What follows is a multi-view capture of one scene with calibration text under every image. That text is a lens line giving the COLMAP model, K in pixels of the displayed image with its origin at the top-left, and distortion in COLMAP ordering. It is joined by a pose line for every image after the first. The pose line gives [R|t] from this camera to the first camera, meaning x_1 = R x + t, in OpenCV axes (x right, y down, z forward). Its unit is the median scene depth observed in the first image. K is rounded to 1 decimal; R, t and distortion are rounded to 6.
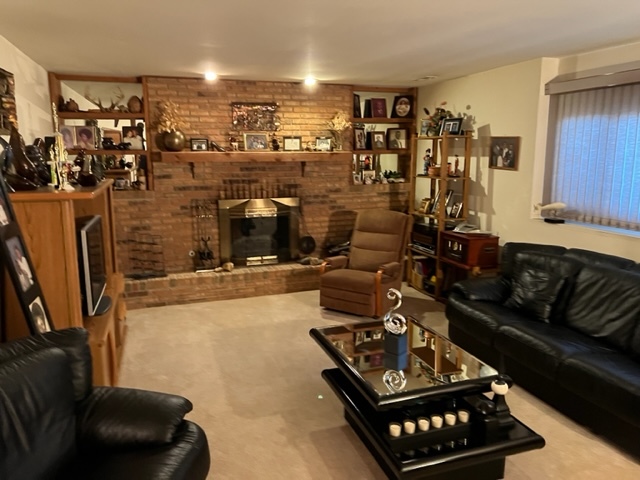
lens RADIAL K [[482.1, 0, 319.5], [0, 482.1, 238.8], [0, 0, 1]] dist [0.054011, -0.068371]
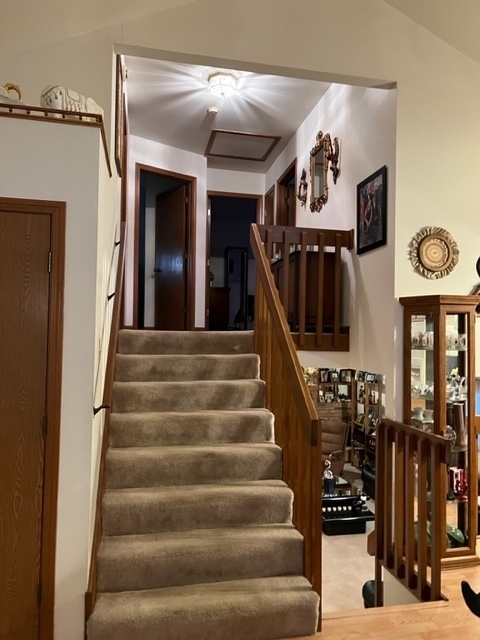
lens RADIAL K [[482.1, 0, 241.0], [0, 482.1, 320.9], [0, 0, 1]] dist [0.054011, -0.068371]
pose [[0.991837, 0.013771, -0.126766, 0.007068], [-0.039779, 0.977955, -0.204994, -0.035650], [0.121149, 0.208363, 0.970519, -0.824705]]
